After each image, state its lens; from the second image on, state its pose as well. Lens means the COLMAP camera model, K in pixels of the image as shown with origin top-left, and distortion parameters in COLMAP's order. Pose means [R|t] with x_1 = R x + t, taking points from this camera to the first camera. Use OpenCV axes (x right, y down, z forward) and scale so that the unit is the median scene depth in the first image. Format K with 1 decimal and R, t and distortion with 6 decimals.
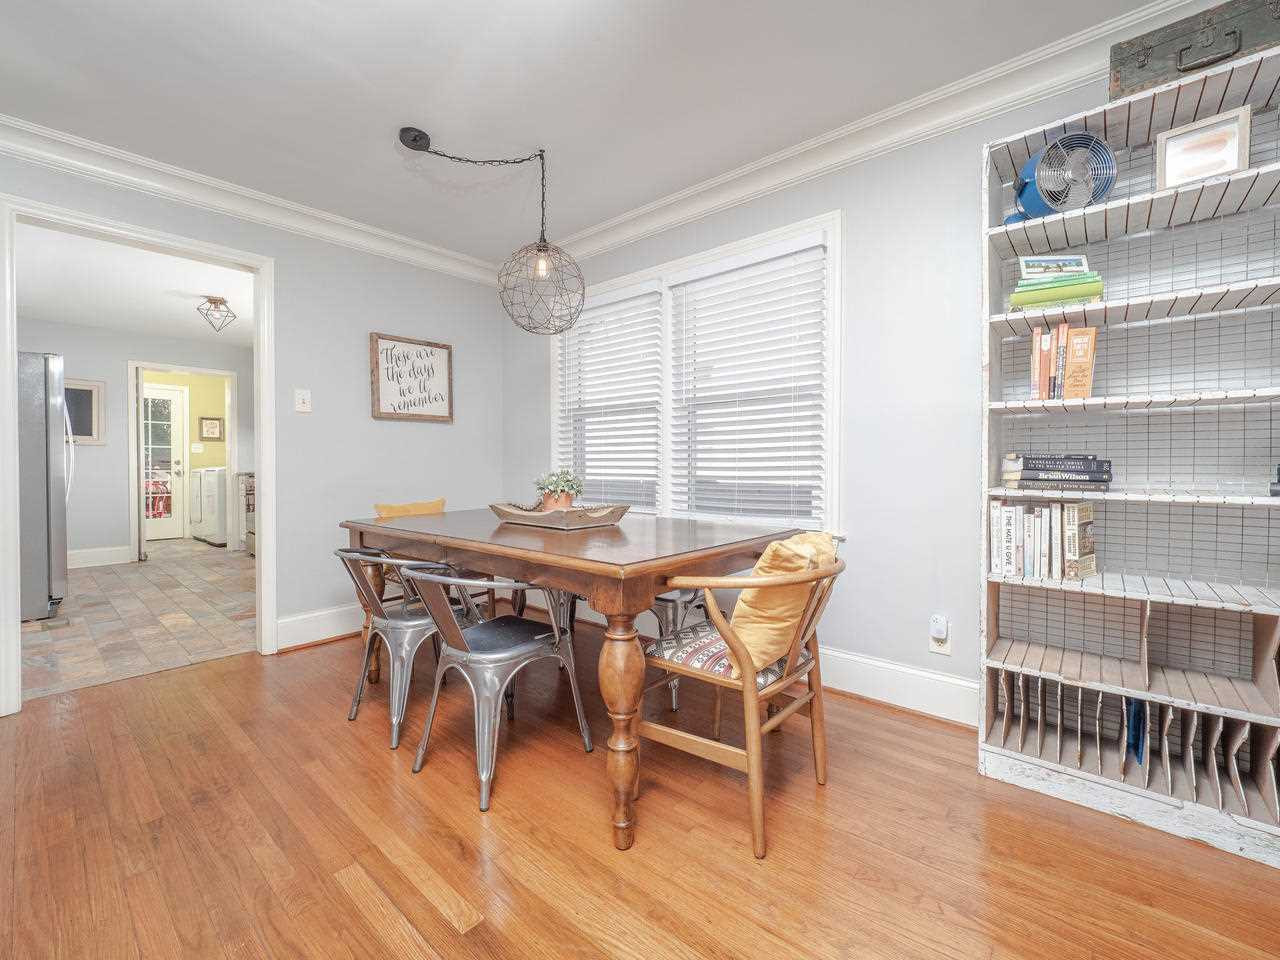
lens RADIAL K [[560.1, 0, 632.3], [0, 560.1, 474.4], [0, 0, 1]] dist [-0.001985, 0.000221]
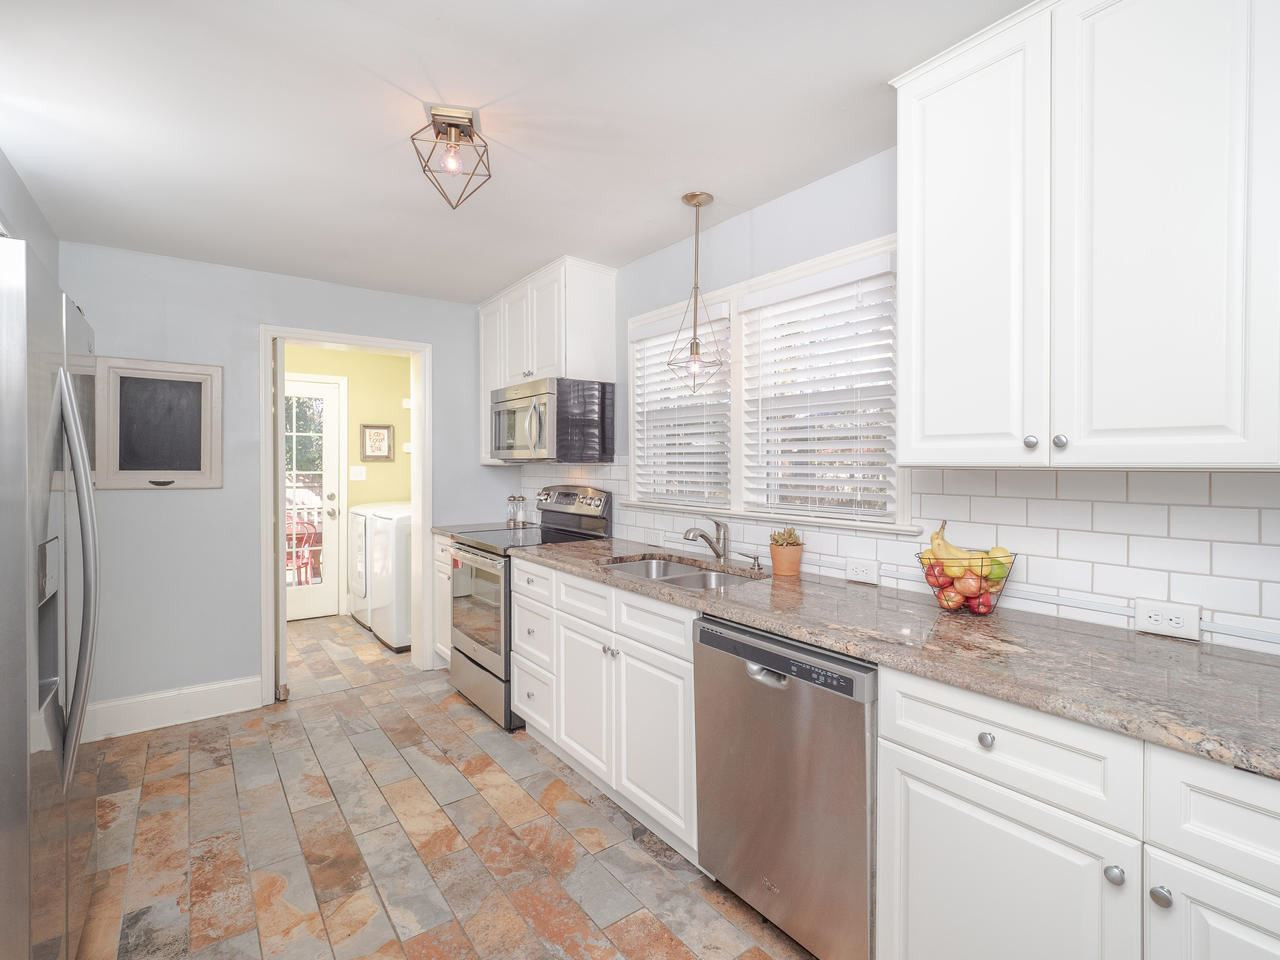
lens RADIAL K [[623.4, 0, 635.0], [0, 623.4, 464.5], [0, 0, 1]] dist [0.003433, -0.003700]
pose [[0.978347, -0.006574, -0.206867, -0.326228], [0.003550, 0.999881, -0.014989, -0.045904], [0.206941, 0.013930, 0.978254, 0.375222]]
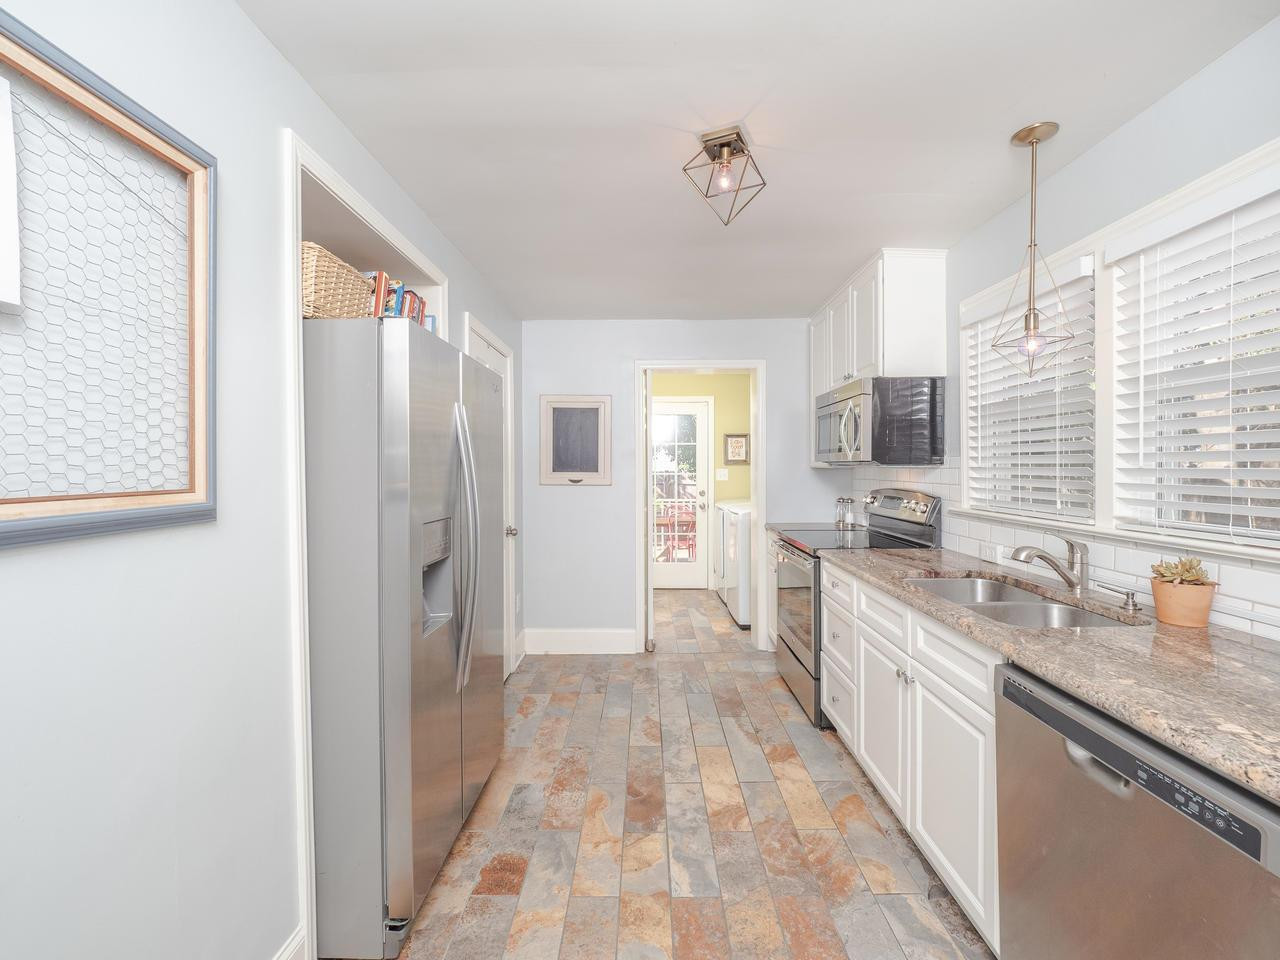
lens RADIAL K [[541.5, 0, 629.4], [0, 541.5, 472.1], [0, 0, 1]] dist [-0.008989, 0.001010]
pose [[0.657933, -0.002305, -0.753073, -0.305484], [-0.002981, 0.999980, -0.005666, -0.046687], [0.753071, 0.005973, 0.657913, 0.421204]]
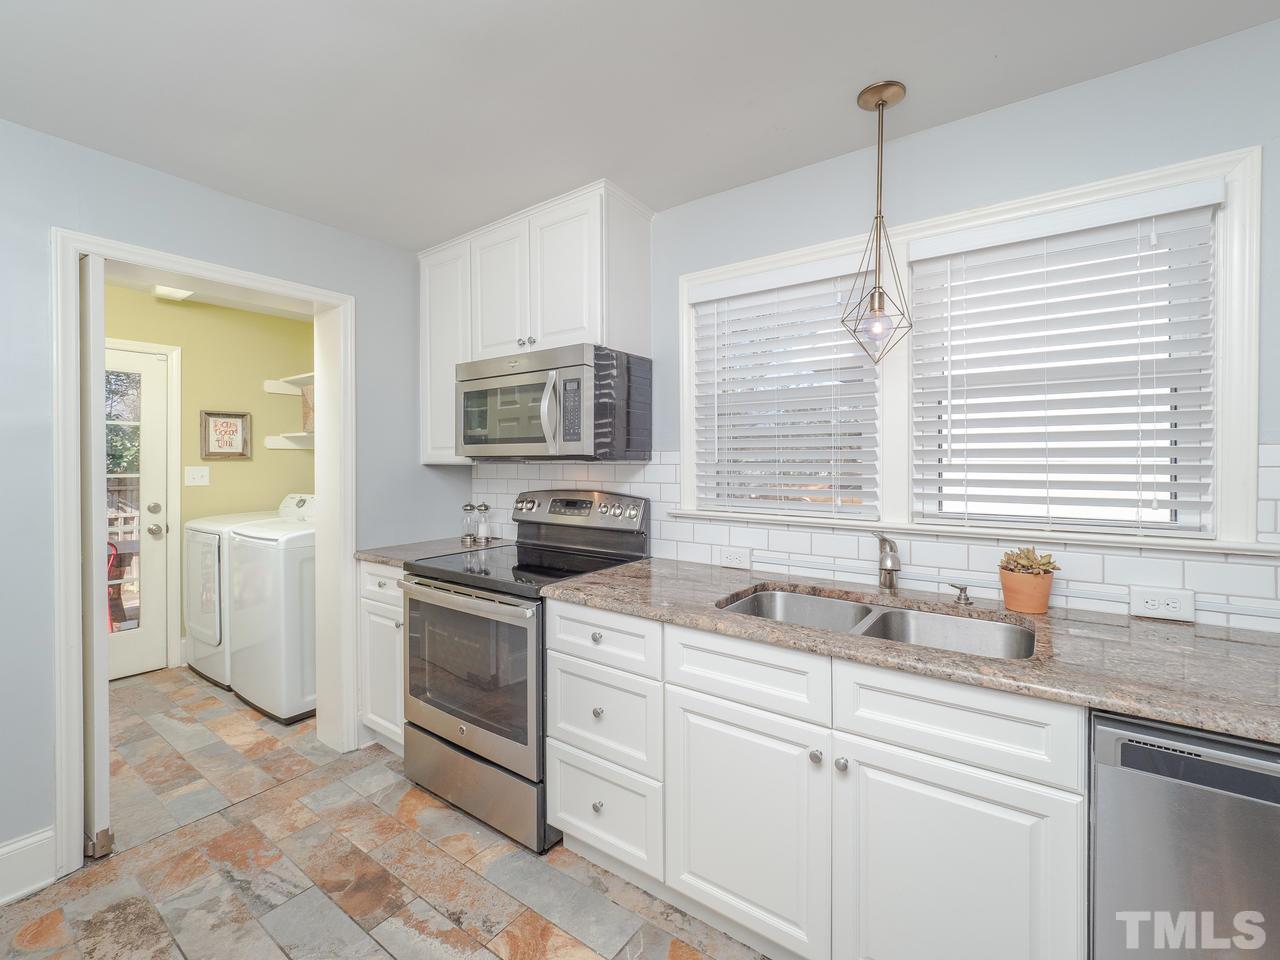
lens RADIAL K [[541.5, 0, 652.0], [0, 541.5, 460.4], [0, 0, 1]] dist [-0.008989, 0.001010]
pose [[0.990720, -0.009086, 0.135615, -0.461829], [0.011511, 0.999787, -0.017111, -0.048715], [-0.135430, 0.018514, 0.990614, 0.498987]]
